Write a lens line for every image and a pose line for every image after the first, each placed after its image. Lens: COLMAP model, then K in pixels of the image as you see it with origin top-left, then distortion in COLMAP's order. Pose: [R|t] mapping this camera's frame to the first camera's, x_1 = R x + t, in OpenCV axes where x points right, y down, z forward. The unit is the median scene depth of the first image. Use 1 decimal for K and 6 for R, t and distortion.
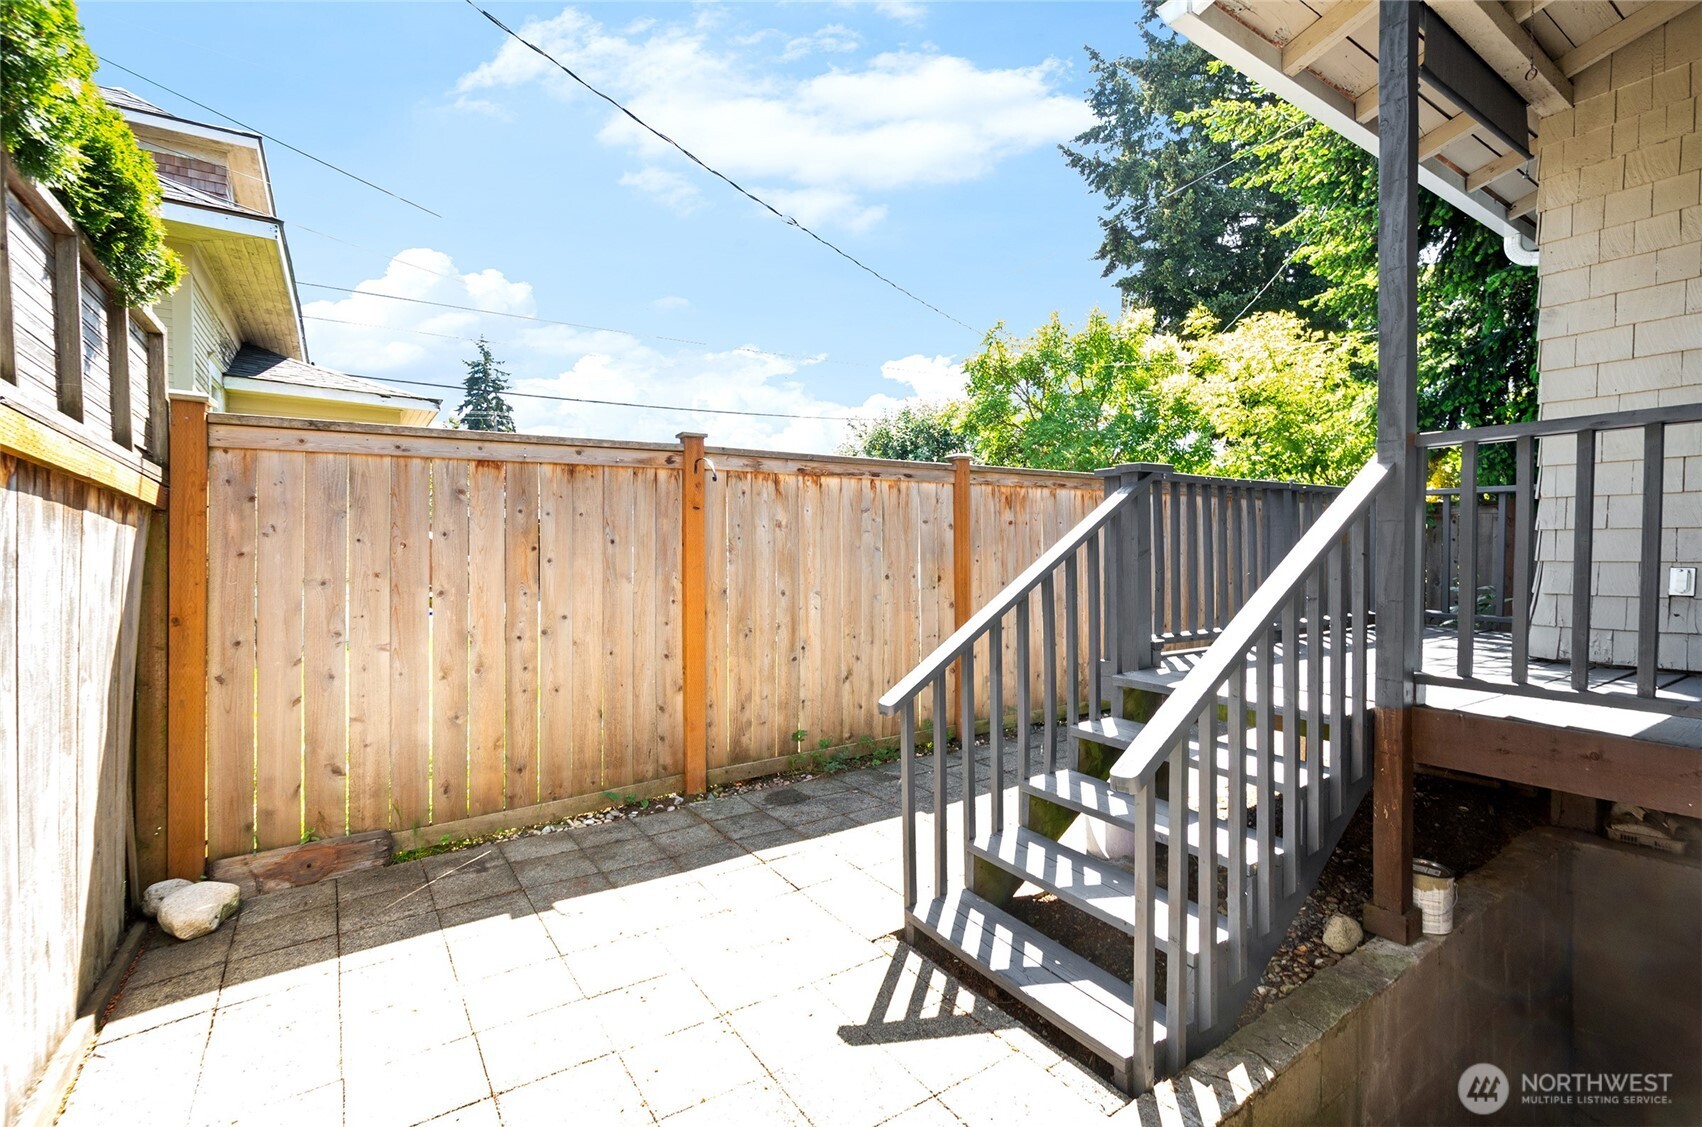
lens RADIAL K [[766.7, 0, 856.0], [0, 766.7, 559.4], [0, 0, 1]] dist [-0.001780, -0.001490]
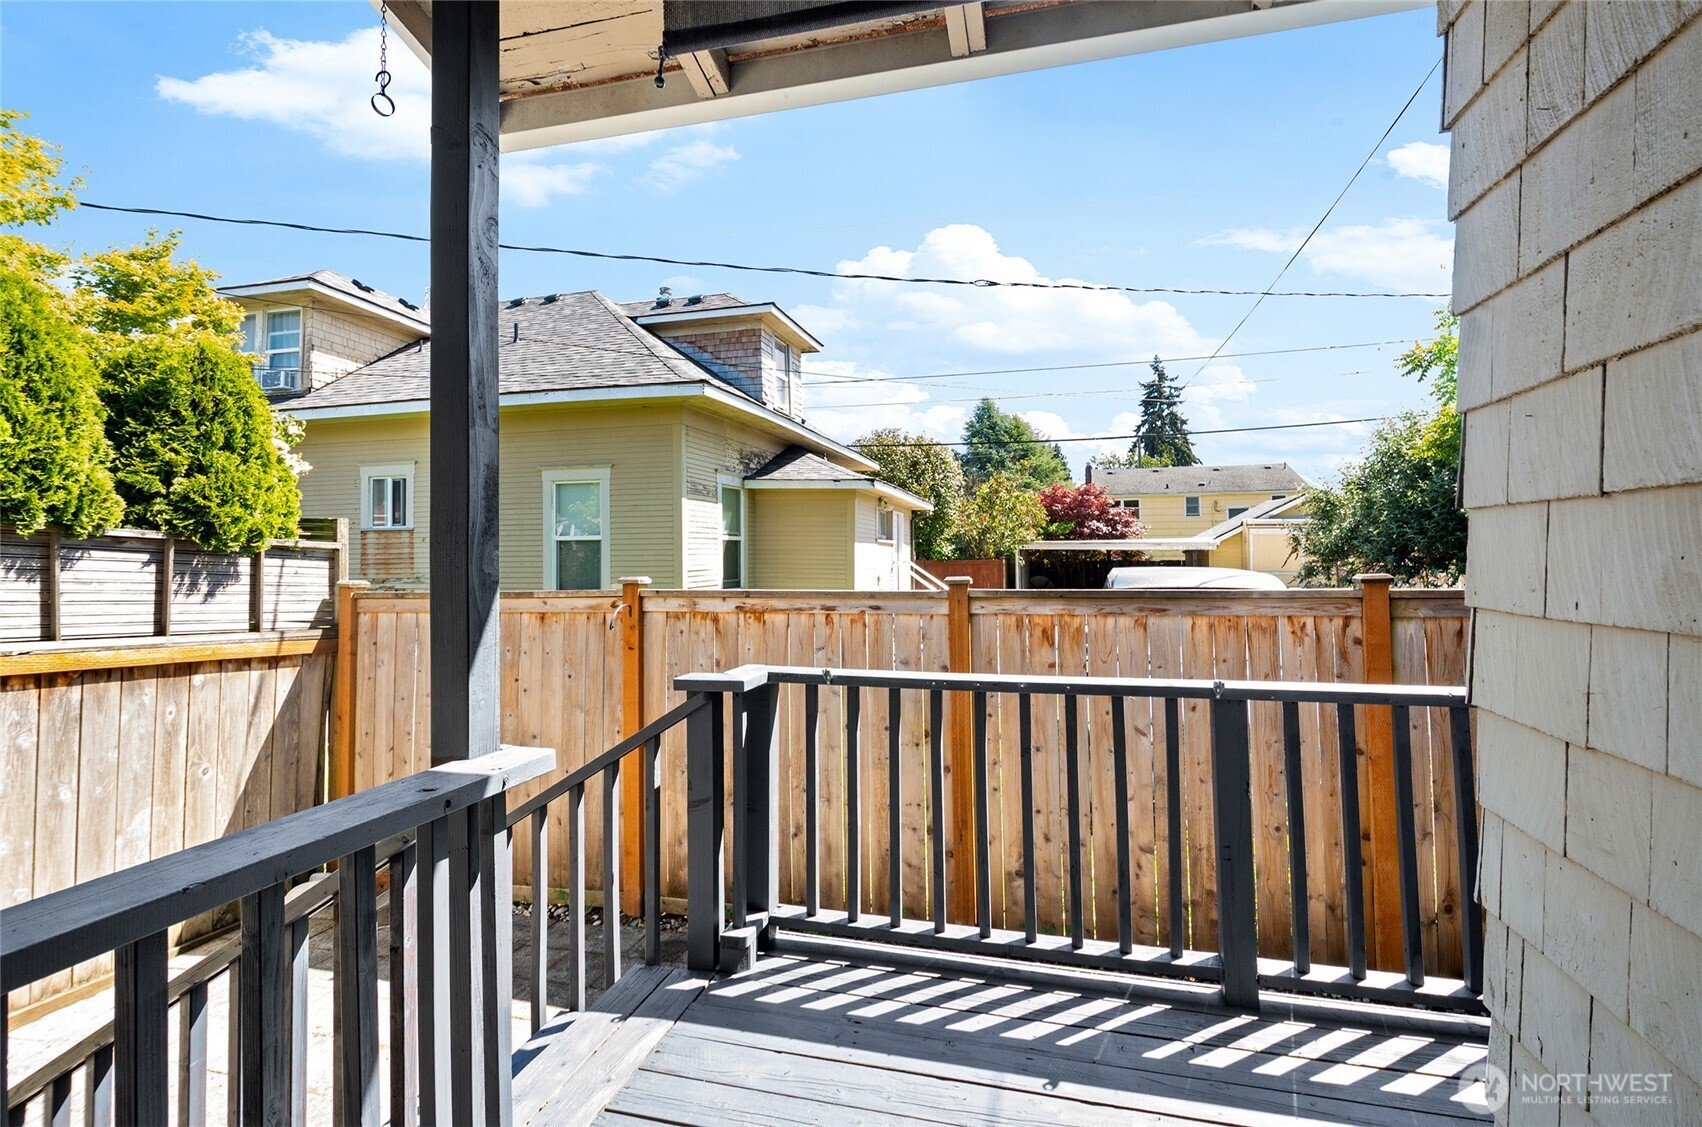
lens RADIAL K [[766.7, 0, 858.8], [0, 766.7, 561.4], [0, 0, 1]] dist [-0.001780, -0.001490]
pose [[0.668832, -0.001779, -0.743411, 0.731484], [-0.006617, 0.999943, -0.008347, -0.165265], [0.743384, 0.010502, 0.668783, 0.460891]]
